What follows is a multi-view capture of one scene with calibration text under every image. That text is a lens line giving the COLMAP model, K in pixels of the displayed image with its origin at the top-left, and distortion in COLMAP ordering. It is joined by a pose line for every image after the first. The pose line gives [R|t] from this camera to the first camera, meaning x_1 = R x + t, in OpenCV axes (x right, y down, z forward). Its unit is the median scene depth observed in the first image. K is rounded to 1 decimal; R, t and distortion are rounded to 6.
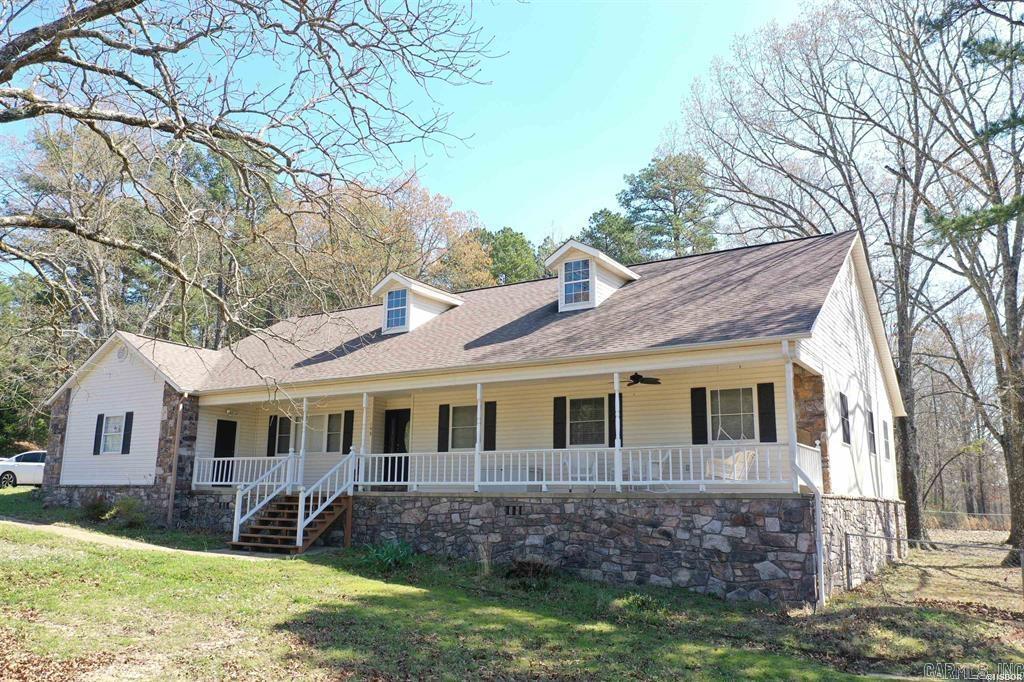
lens RADIAL K [[805.6, 0, 512.0], [0, 805.6, 341.0], [0, 0, 1]] dist [-0.000308, -0.003927]
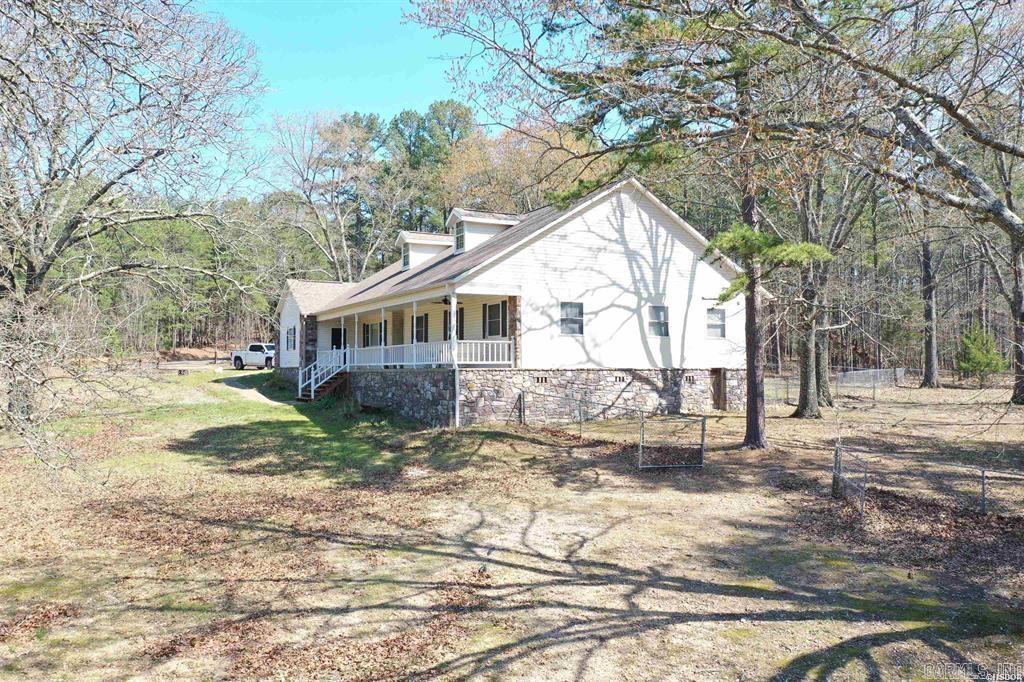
lens RADIAL K [[805.6, 0, 512.0], [0, 805.6, 341.0], [0, 0, 1]] dist [-0.000308, -0.003927]
pose [[0.869922, -0.030342, -0.492255, 0.853370], [0.105694, 0.986386, 0.125984, -0.053167], [0.481731, -0.161625, 0.861285, -0.300934]]
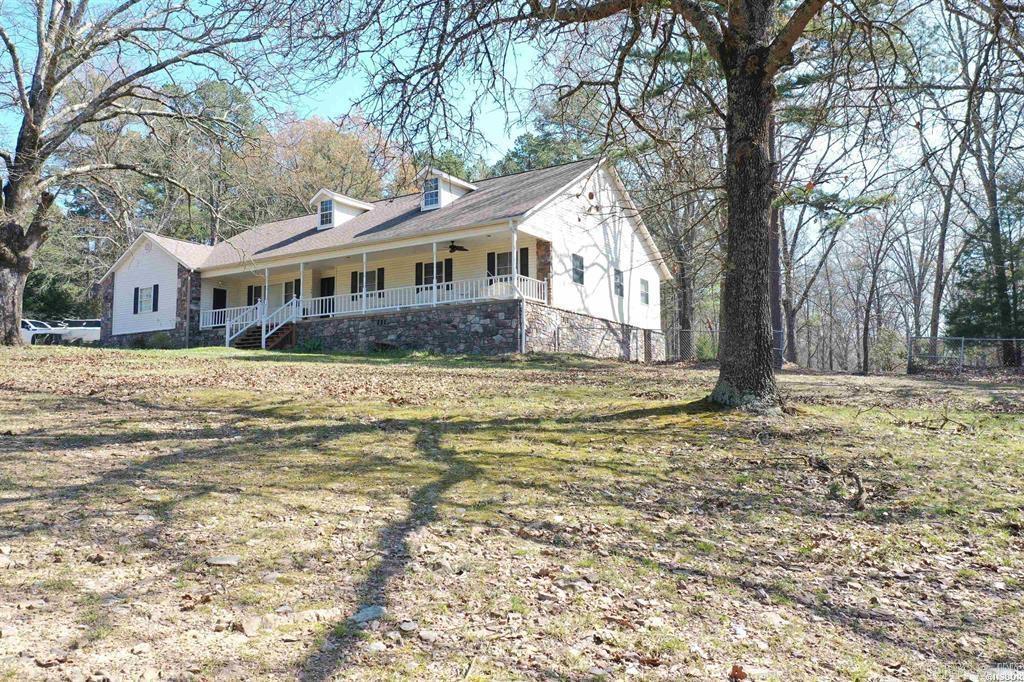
lens RADIAL K [[806.6, 0, 505.1], [0, 806.6, 345.2], [0, 0, 1]] dist [-0.005164, -0.004270]
pose [[0.999817, -0.018261, -0.005659, 0.211368], [0.018759, 0.994170, 0.106183, 0.056947], [0.003687, -0.106269, 0.994331, -0.576296]]
